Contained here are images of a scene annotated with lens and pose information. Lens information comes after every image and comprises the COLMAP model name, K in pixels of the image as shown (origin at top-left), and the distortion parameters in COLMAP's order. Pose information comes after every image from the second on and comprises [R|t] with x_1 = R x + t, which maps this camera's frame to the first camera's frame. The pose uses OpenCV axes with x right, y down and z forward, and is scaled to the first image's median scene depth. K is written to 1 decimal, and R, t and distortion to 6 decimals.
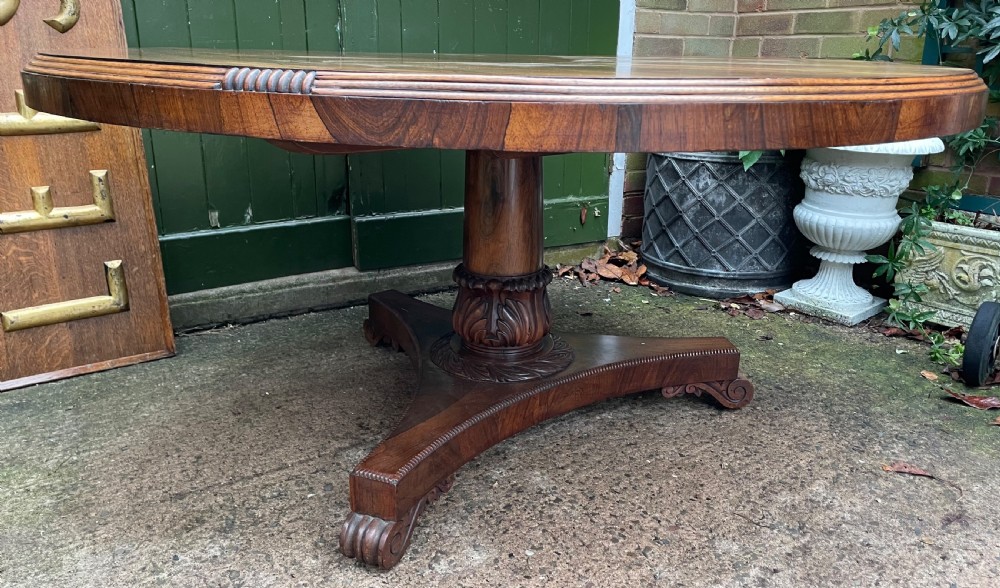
lens RADIAL K [[760.9, 0, 504.2], [0, 760.9, 287.2], [0, 0, 1]] dist [0.065379, -0.058917]
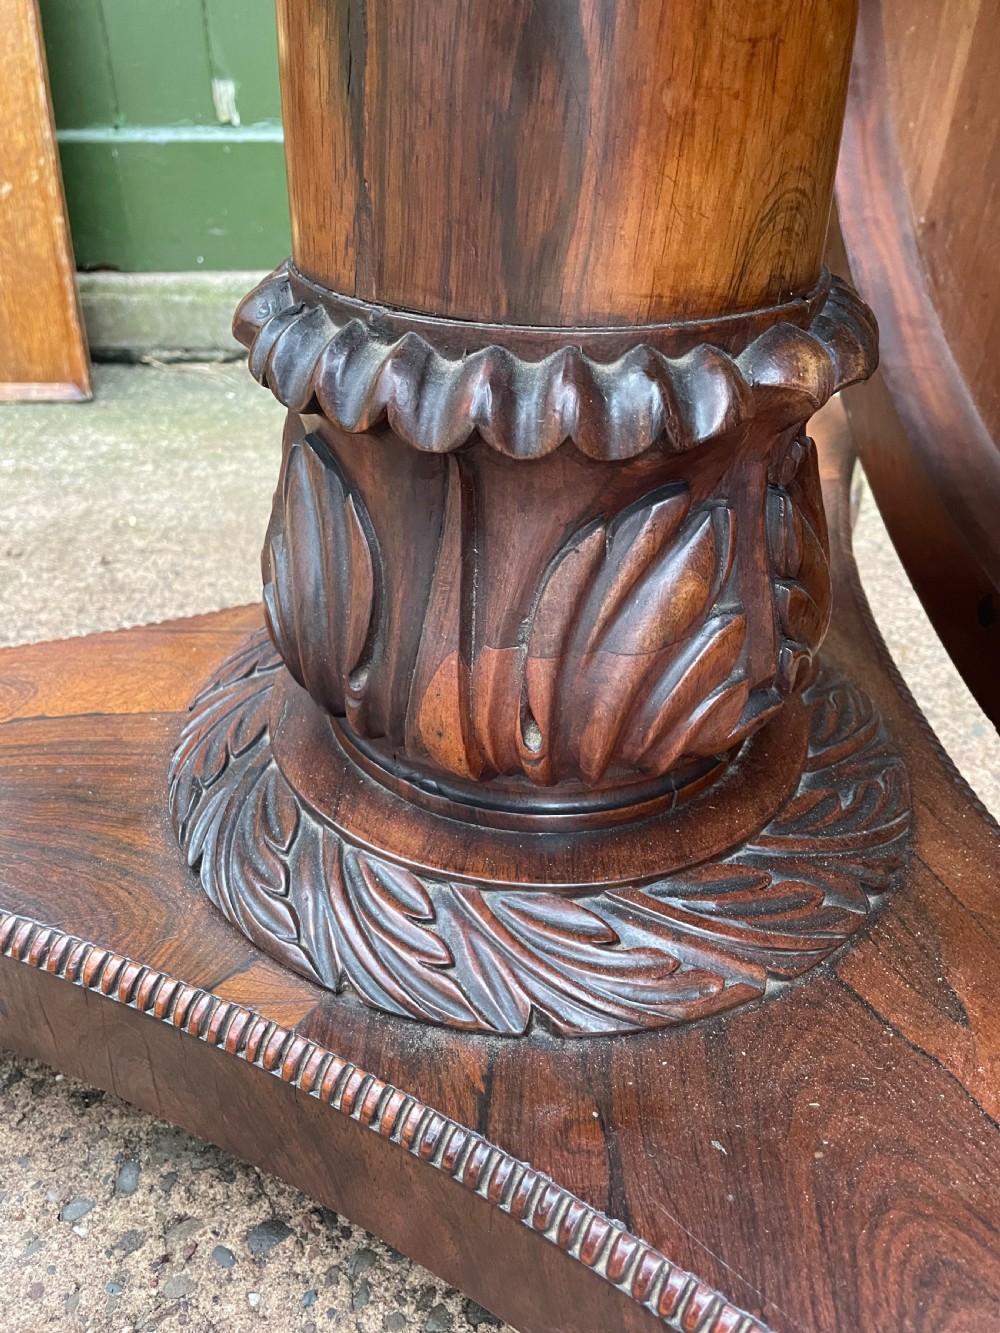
lens RADIAL K [[1016.6, 0, 491.4], [0, 1016.6, 672.4], [0, 0, 1]] dist [0.081140, -0.110472]
pose [[0.860982, 0.273512, -0.428837, 0.095453], [-0.148316, 0.941476, 0.302696, 0.017046], [0.486531, -0.197012, 0.851161, 0.516873]]
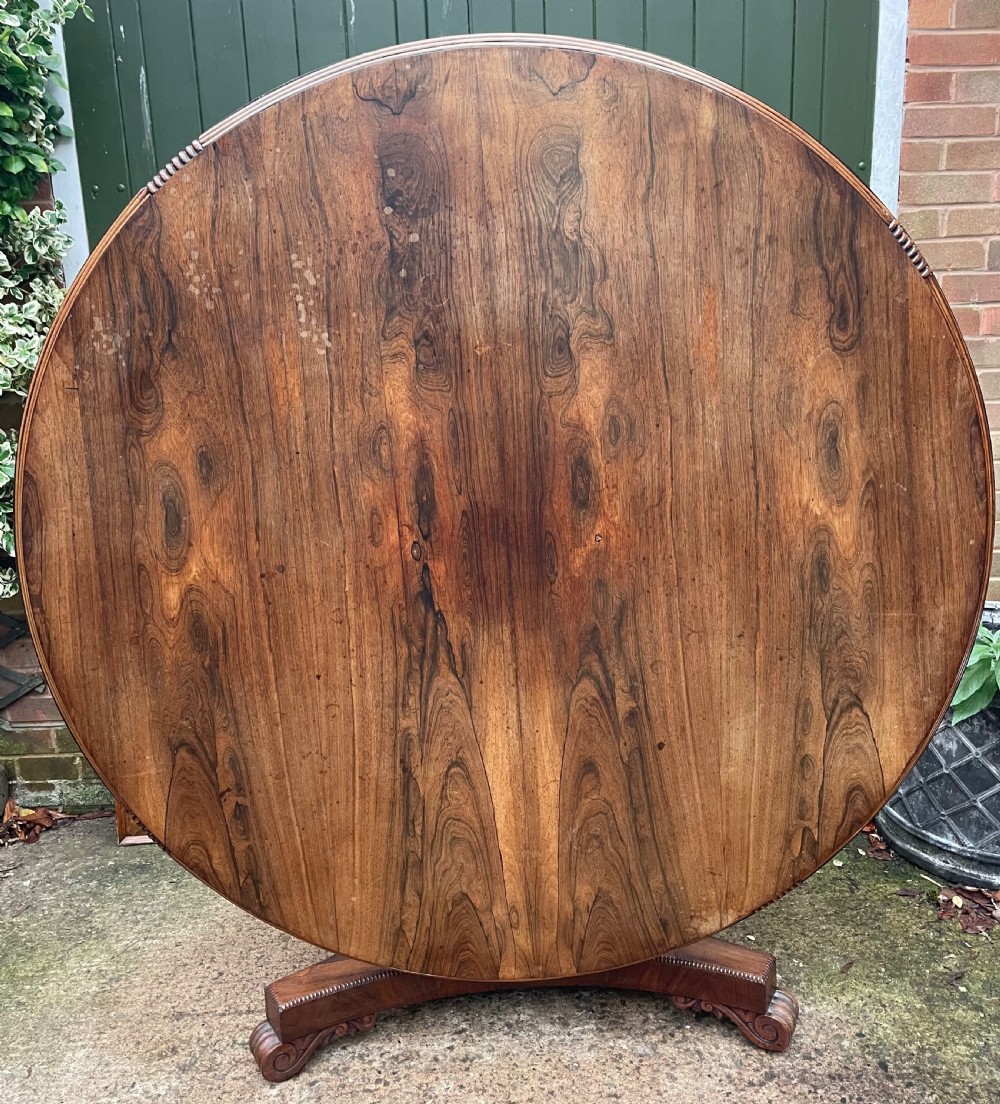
lens RADIAL K [[1026.4, 0, 500.3], [0, 1026.4, 528.3], [0, 0, 1]] dist [0.007126, 0.000000]
pose [[0.870535, 0.068686, -0.487289, 0.424674], [-0.104376, 0.993453, -0.046434, -0.263179], [0.480910, 0.091284, 0.872005, -0.082236]]
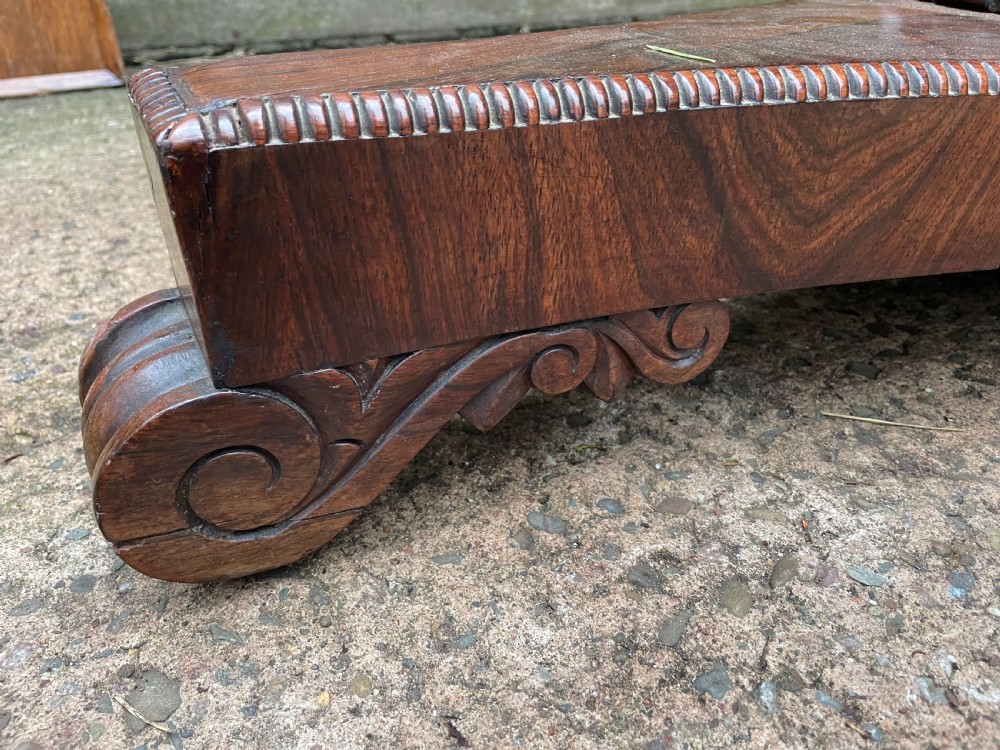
lens RADIAL K [[762.6, 0, 508.1], [0, 762.6, 377.9], [0, 0, 1]] dist [0.081140, -0.110472]
pose [[0.997445, 0.025464, -0.066744, -0.141184], [-0.008627, 0.970411, 0.241305, 0.139513], [0.070914, -0.240113, 0.968151, 0.472058]]
